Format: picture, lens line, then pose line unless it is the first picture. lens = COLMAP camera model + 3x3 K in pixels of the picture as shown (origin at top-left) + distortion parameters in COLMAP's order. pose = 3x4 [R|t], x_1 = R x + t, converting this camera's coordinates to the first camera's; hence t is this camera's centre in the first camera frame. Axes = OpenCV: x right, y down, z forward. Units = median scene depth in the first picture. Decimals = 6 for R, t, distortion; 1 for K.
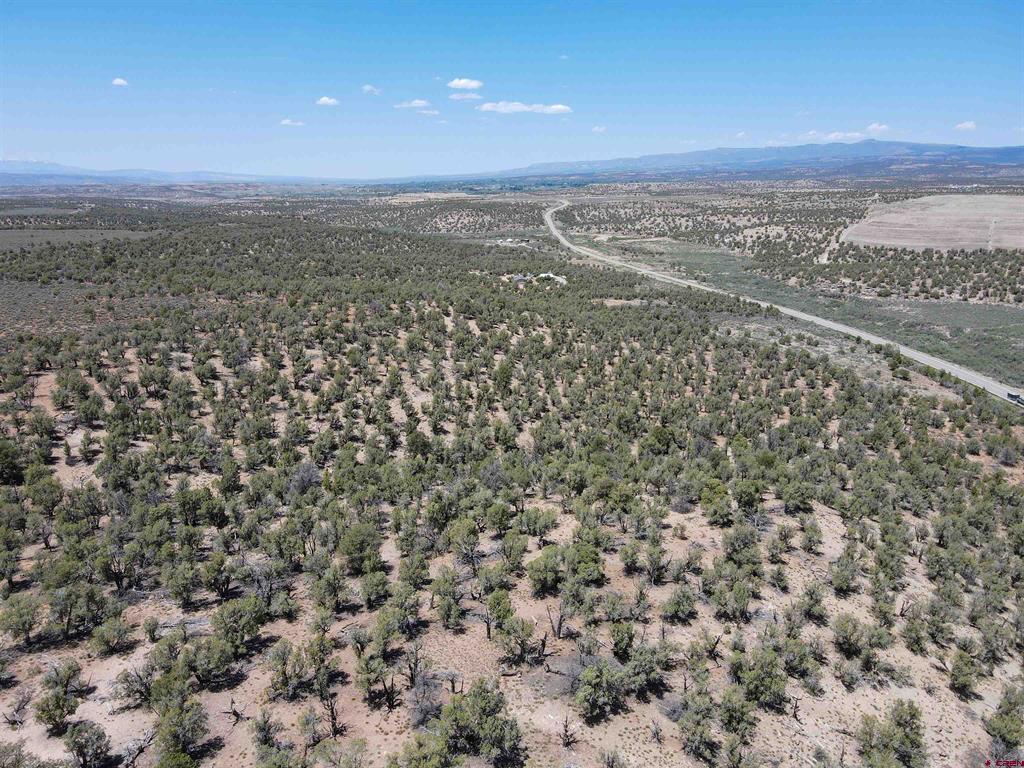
lens RADIAL K [[754.4, 0, 507.0], [0, 754.4, 377.5], [0, 0, 1]] dist [0.004551, 0.014042]
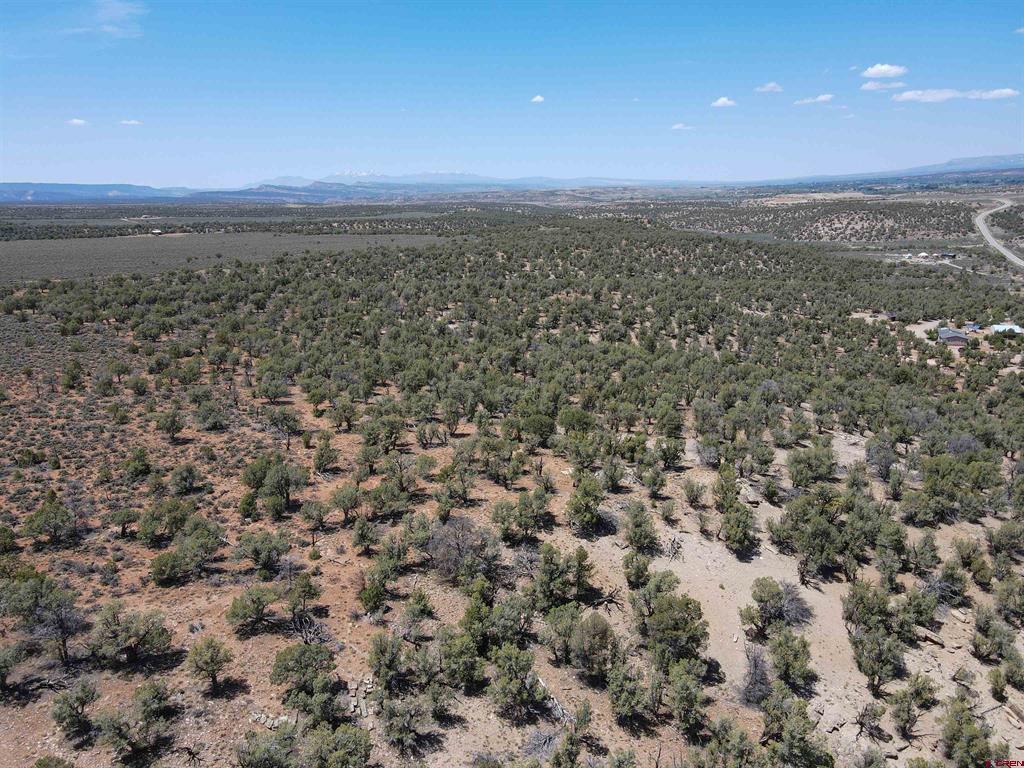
lens RADIAL K [[753.5, 0, 501.0], [0, 753.5, 380.5], [0, 0, 1]] dist [0.002314, 0.003230]
pose [[0.882980, 0.100997, -0.458416, -0.011874], [-0.101026, 0.994581, 0.024531, -0.052391], [0.458410, 0.024652, 0.888399, 0.242148]]
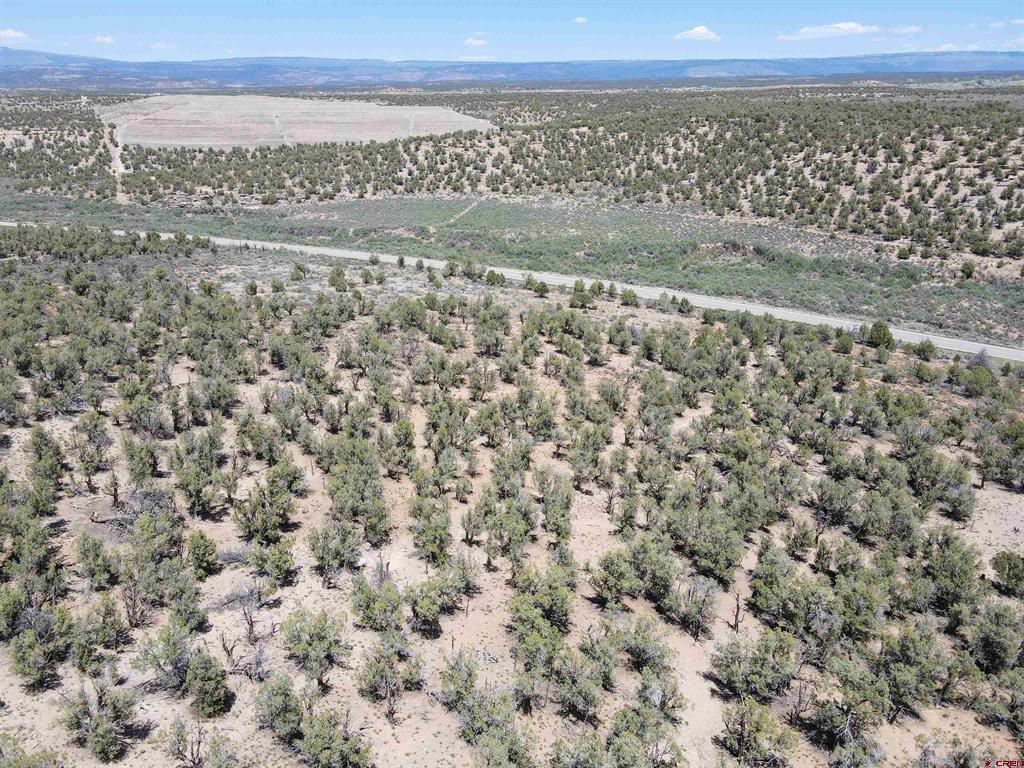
lens RADIAL K [[754.4, 0, 507.0], [0, 754.4, 377.5], [0, 0, 1]] dist [0.004551, 0.014042]
pose [[0.555462, -0.284738, 0.781272, -0.010210], [0.203656, 0.957516, 0.204177, -0.031446], [-0.806217, 0.045699, 0.589852, 0.246889]]
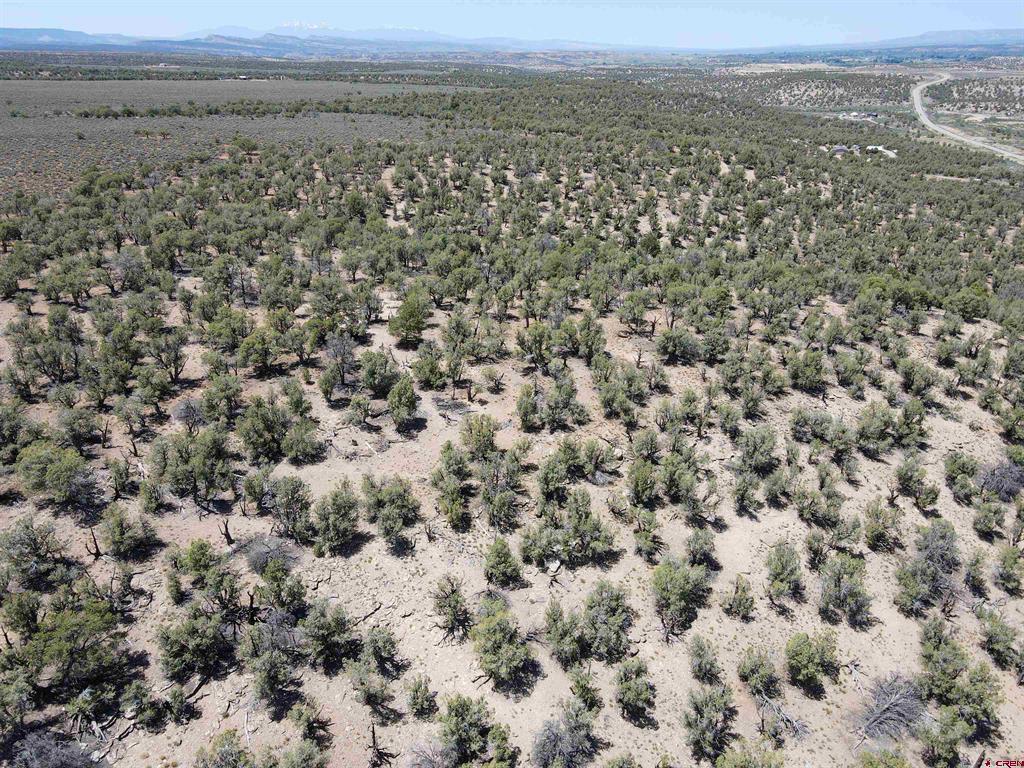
lens RADIAL K [[755.0, 0, 514.3], [0, 755.0, 389.2], [0, 0, 1]] dist [0.020950, -0.009971]
pose [[0.911725, 0.179805, -0.369361, 0.033356], [-0.116867, 0.975499, 0.186399, 0.021769], [0.393827, -0.126778, 0.910400, -0.039145]]
